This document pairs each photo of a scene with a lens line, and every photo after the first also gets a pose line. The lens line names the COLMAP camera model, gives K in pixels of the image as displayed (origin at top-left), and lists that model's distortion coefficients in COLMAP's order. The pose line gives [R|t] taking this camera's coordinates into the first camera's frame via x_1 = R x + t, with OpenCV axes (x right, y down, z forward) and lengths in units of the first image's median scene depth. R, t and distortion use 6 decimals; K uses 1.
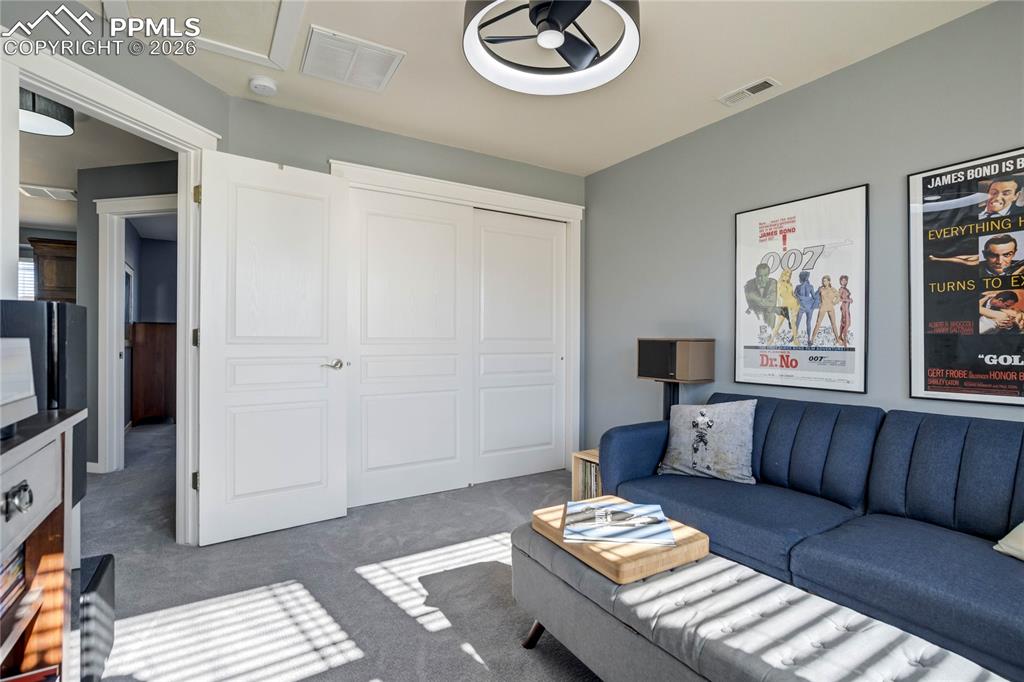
lens RADIAL K [[485.1, 0, 515.3], [0, 485.1, 338.9], [0, 0, 1]] dist [-0.005876, 0.000311]
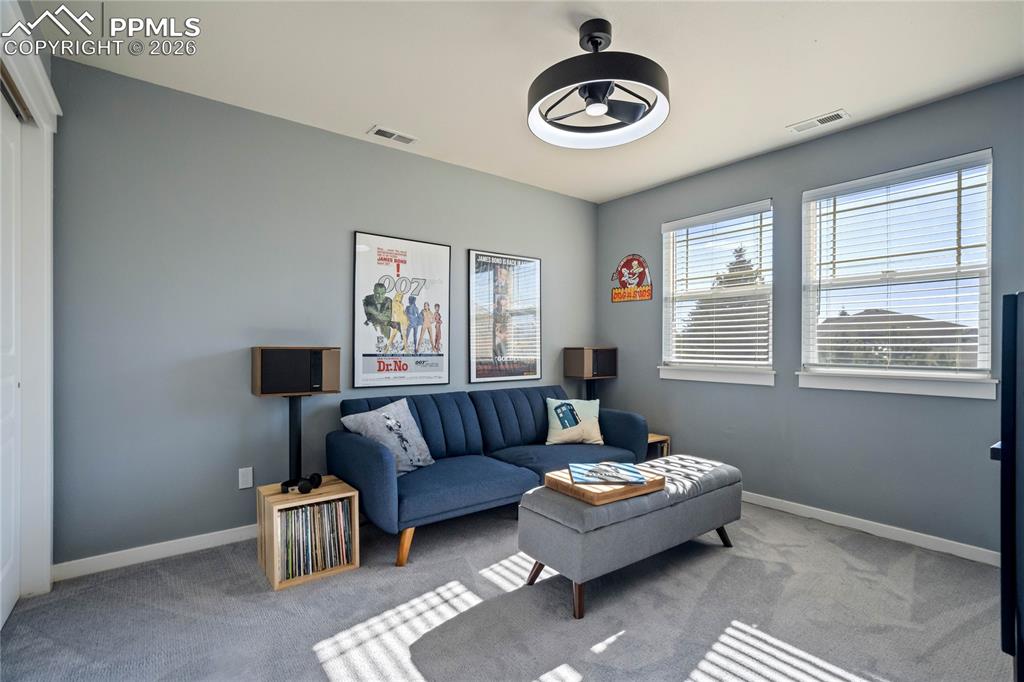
lens RADIAL K [[485.1, 0, 515.7], [0, 485.1, 347.5], [0, 0, 1]] dist [-0.005876, 0.000311]
pose [[-0.085573, -0.000262, 0.996332, -0.720525], [-0.002997, 0.999996, 0.000006, -0.001721], [-0.996327, -0.002986, -0.085573, 0.820787]]
